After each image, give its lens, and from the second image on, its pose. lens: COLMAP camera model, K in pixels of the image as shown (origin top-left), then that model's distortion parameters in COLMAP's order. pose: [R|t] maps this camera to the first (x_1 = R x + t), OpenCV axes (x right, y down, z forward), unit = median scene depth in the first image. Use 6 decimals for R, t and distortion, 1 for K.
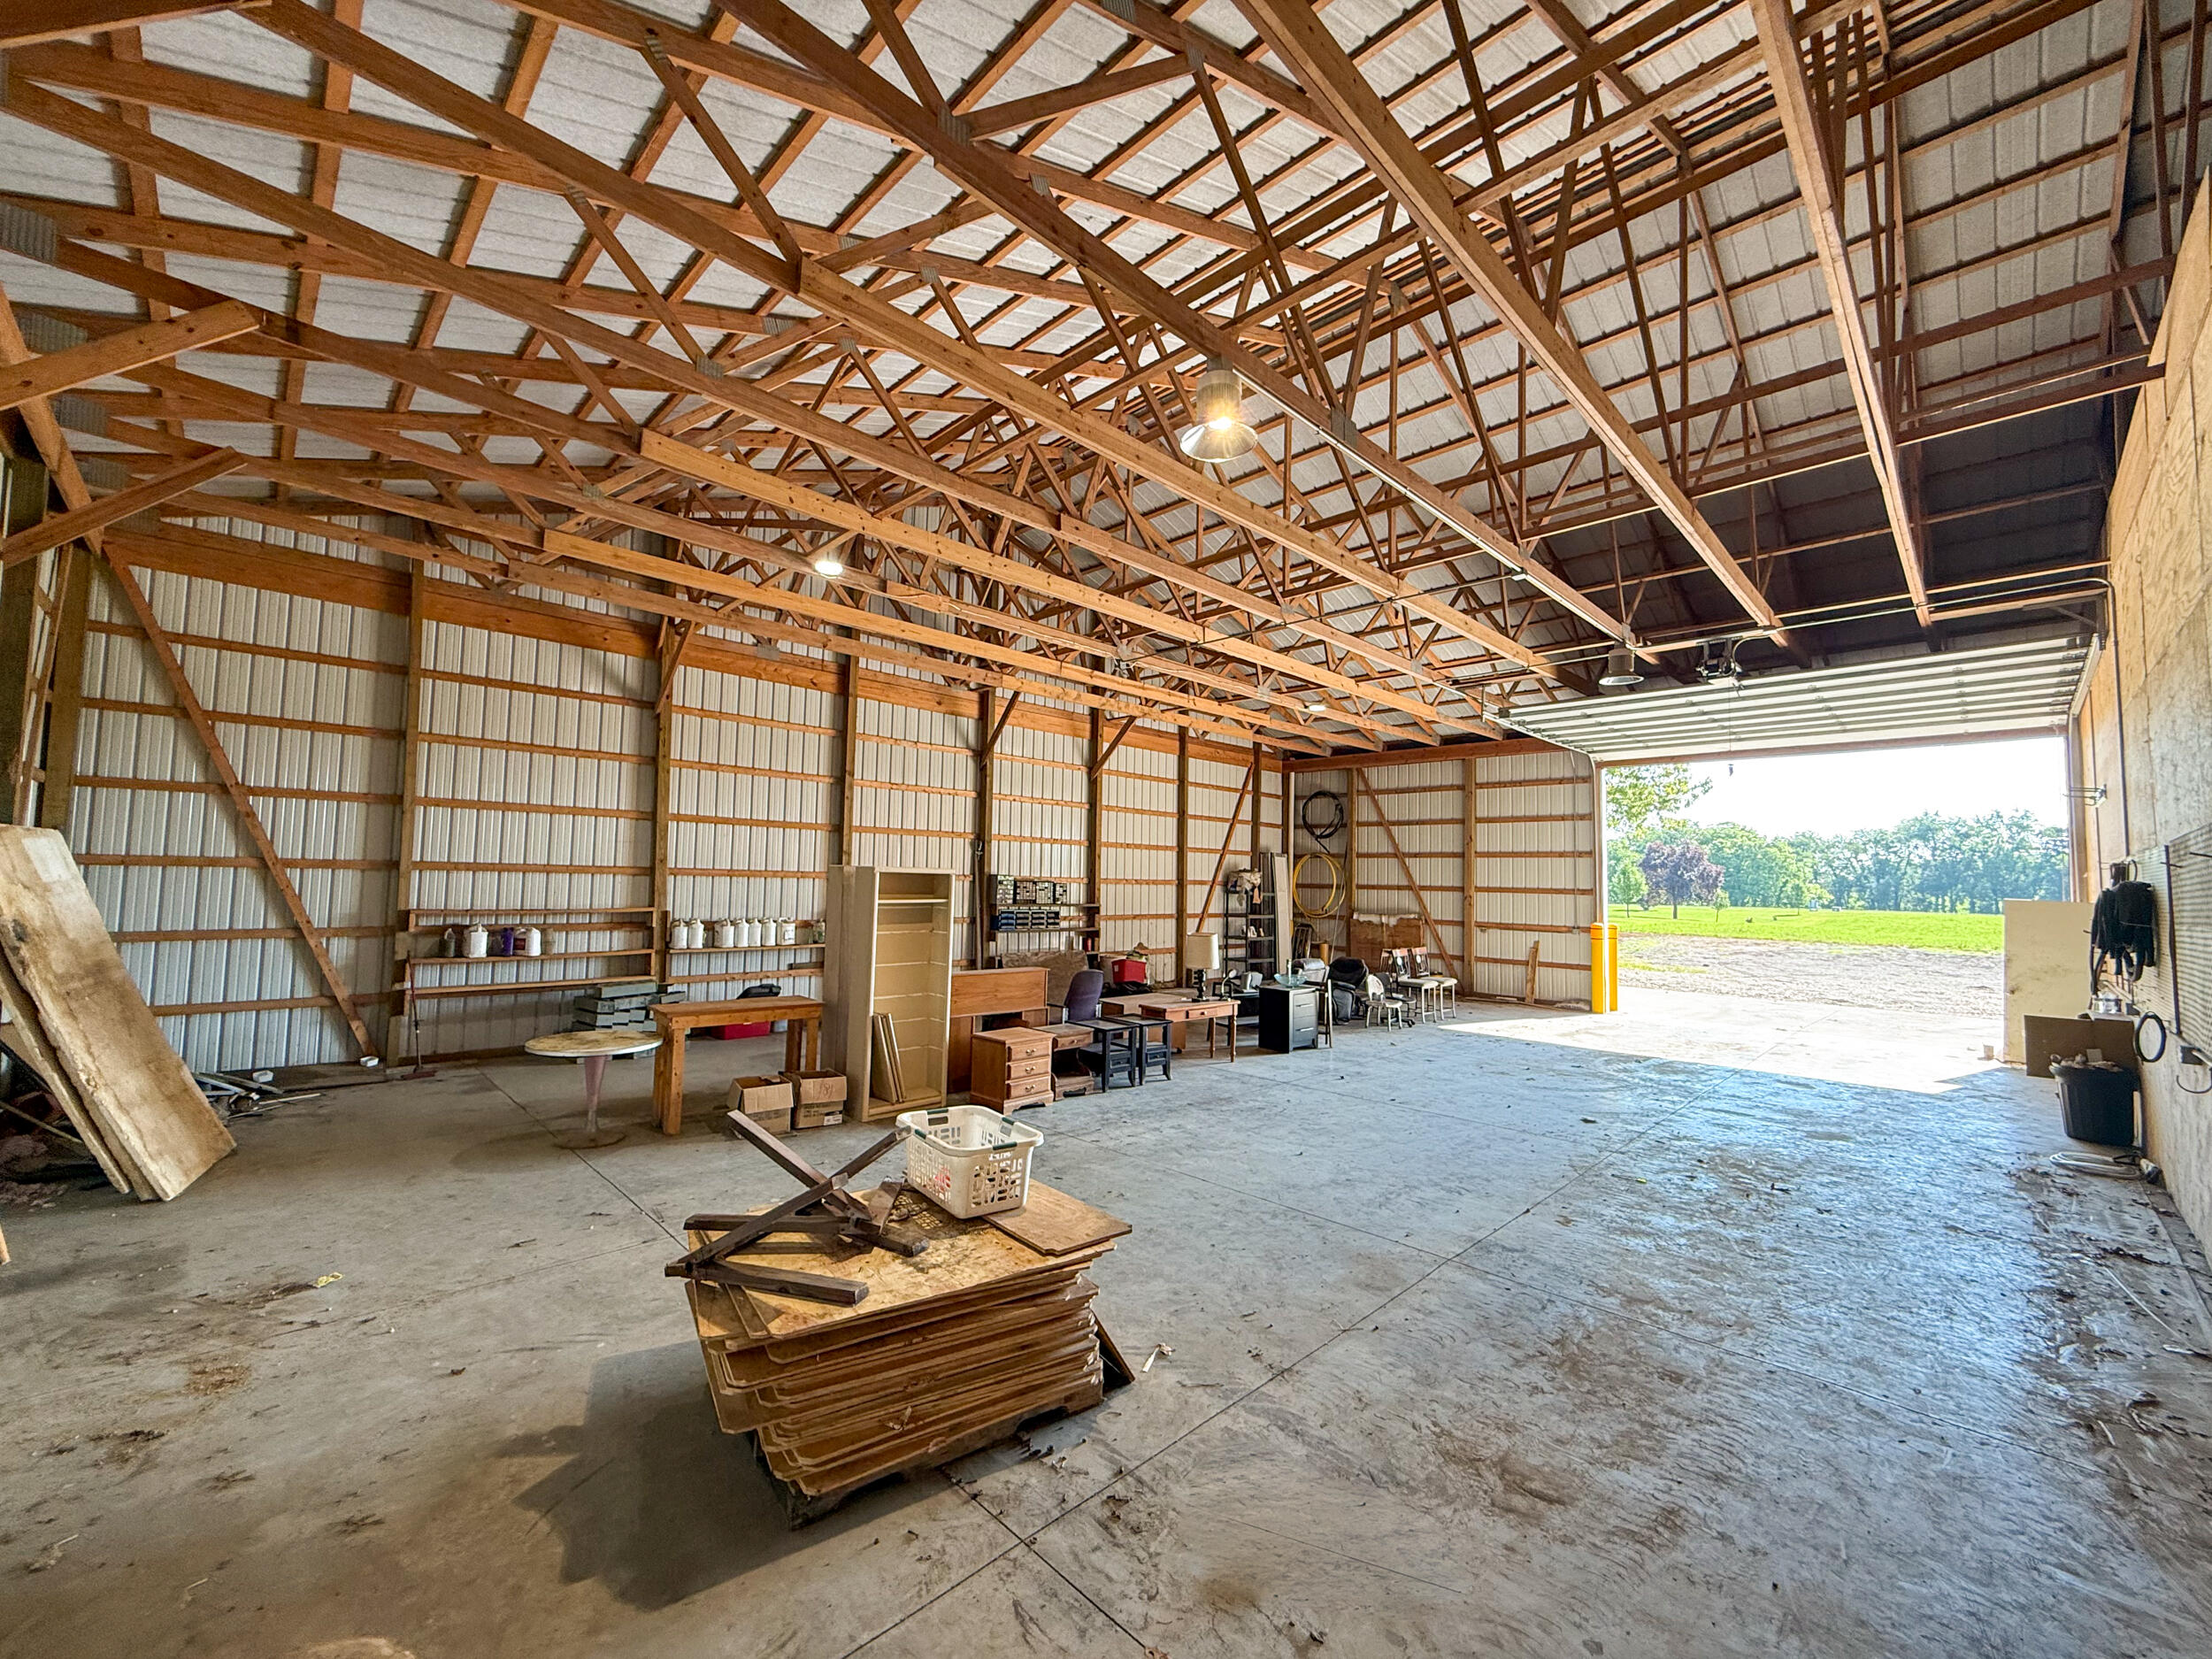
lens RADIAL K [[880.6, 0, 1101.5], [0, 880.6, 834.0], [0, 0, 1]] dist [-0.000112, -0.000020]
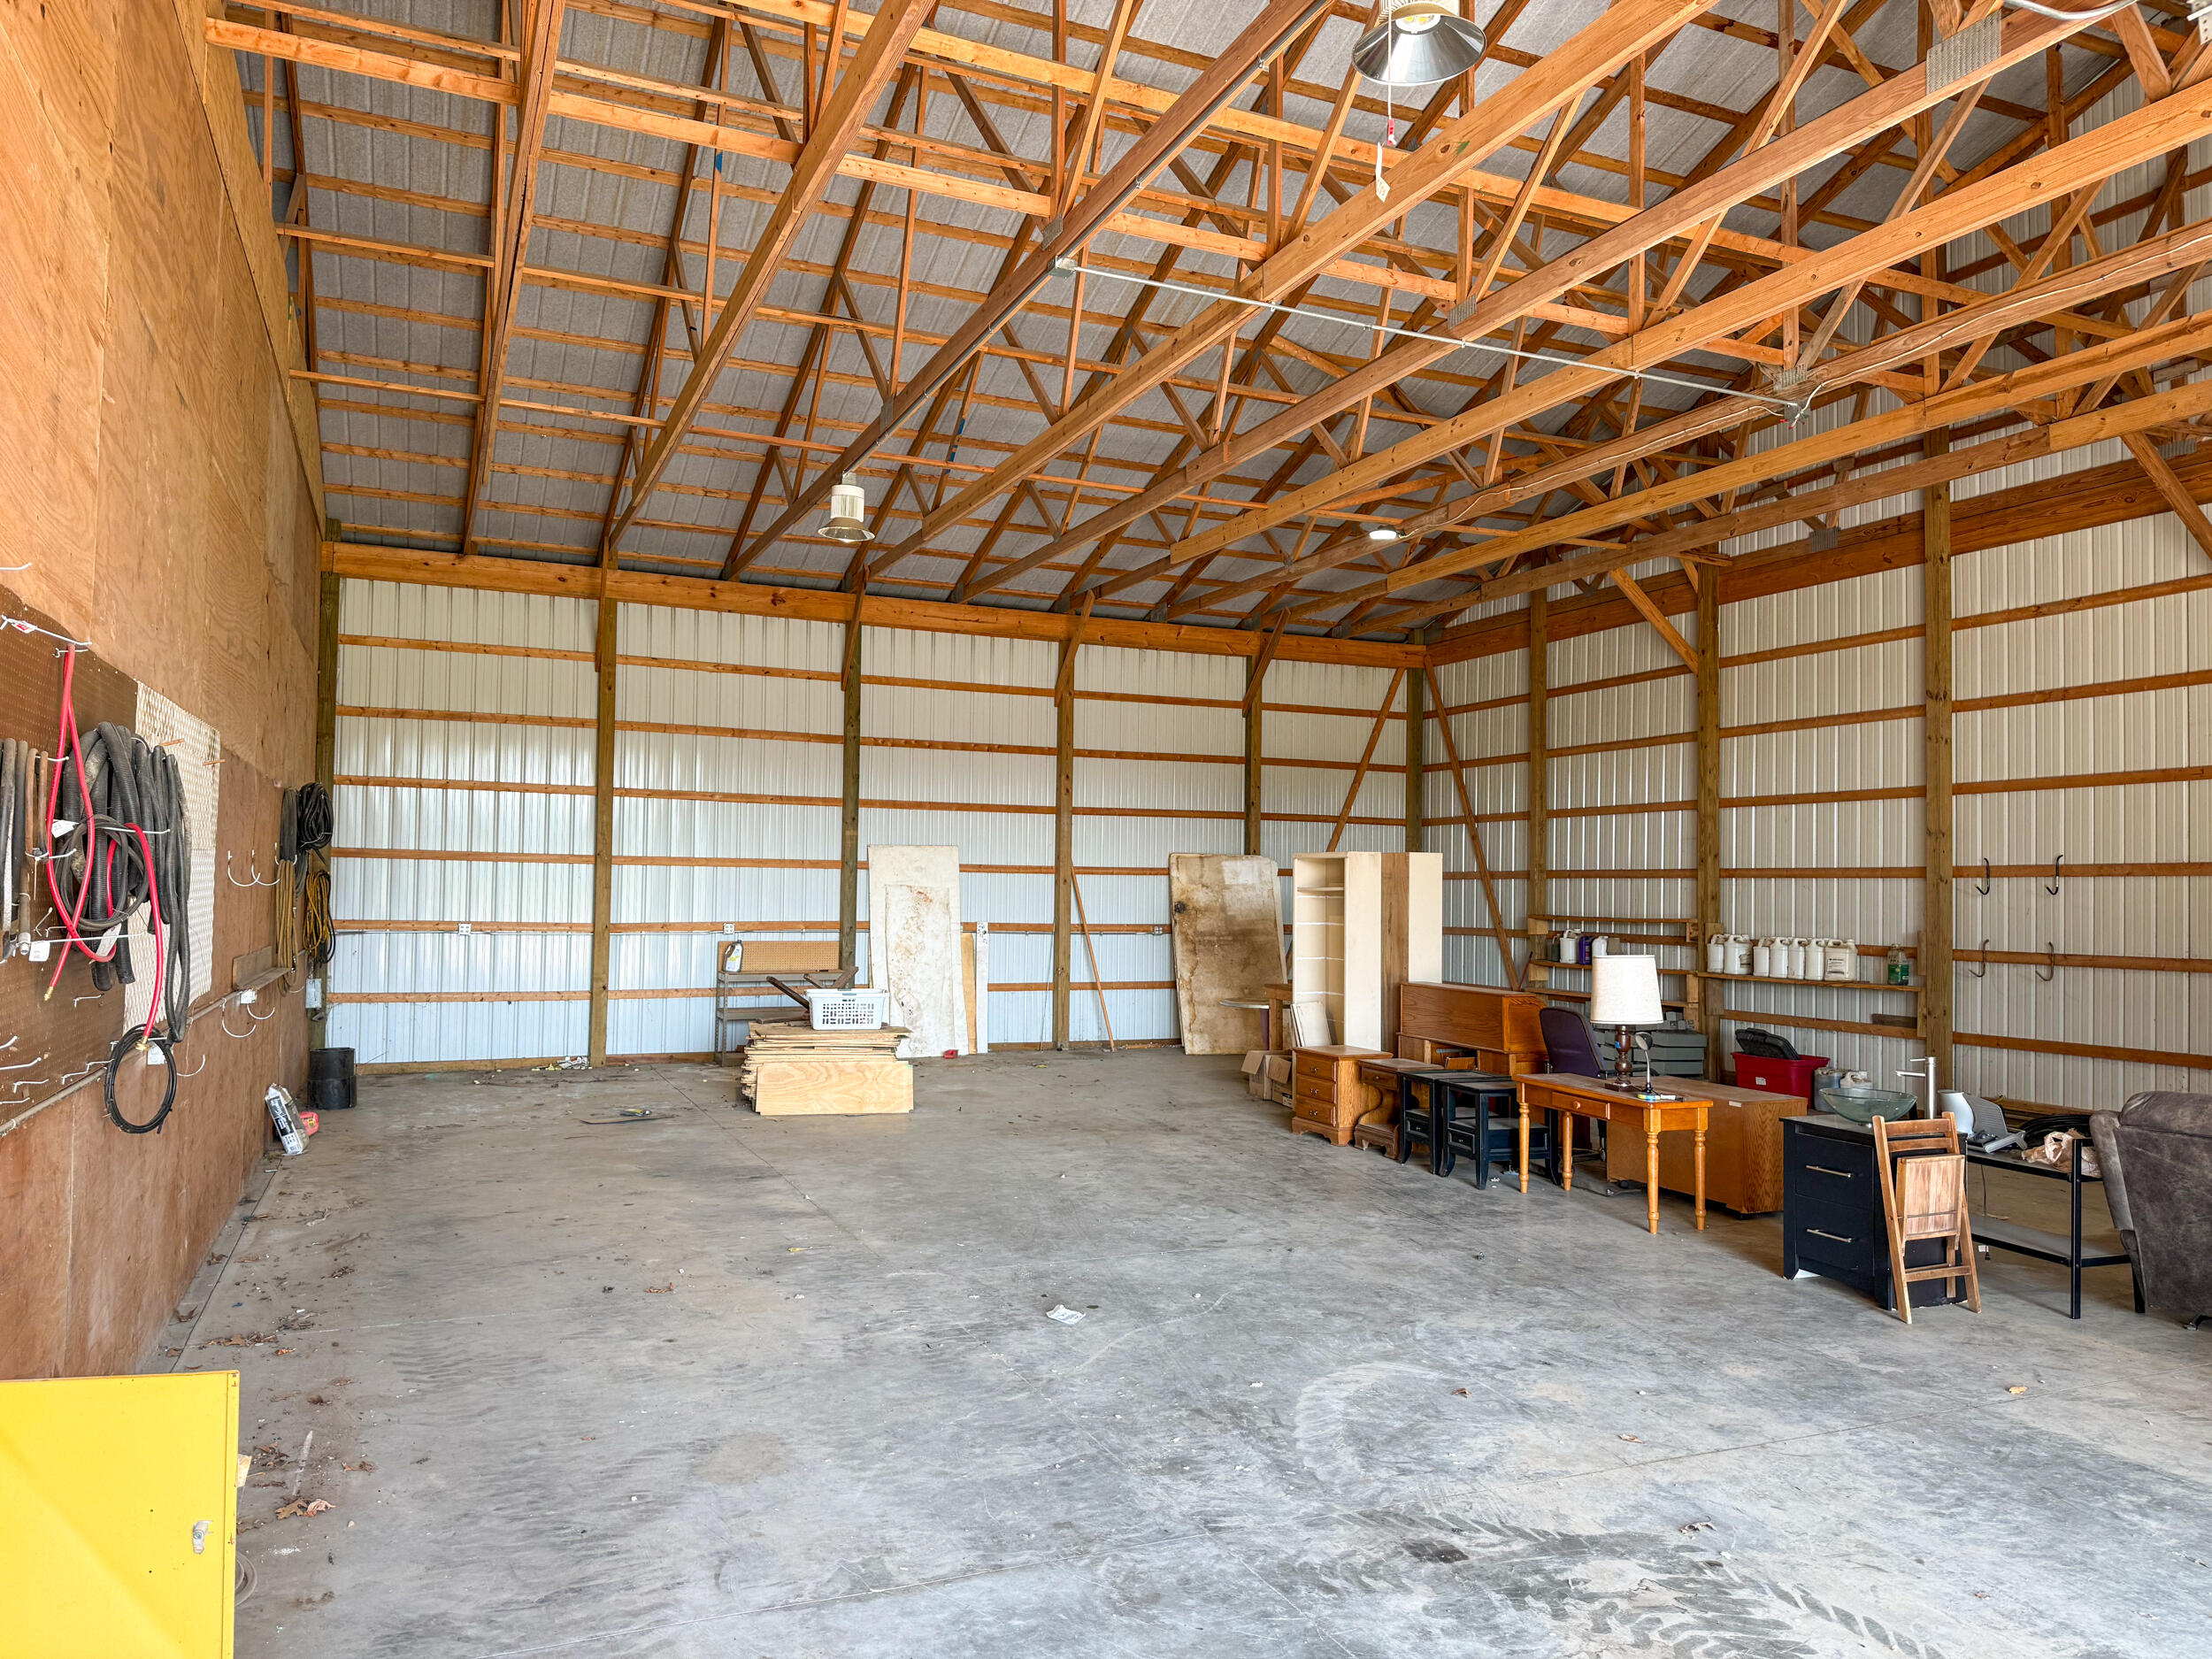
lens RADIAL K [[1523.1, 0, 1112.4], [0, 1523.1, 828.8], [0, 0, 1]] dist [0.016588, -0.004950]
pose [[-0.361683, -0.051620, -0.930871, 1.123780], [0.052388, 0.995763, -0.075573, 0.091656], [0.930828, -0.076100, -0.357446, 1.153808]]
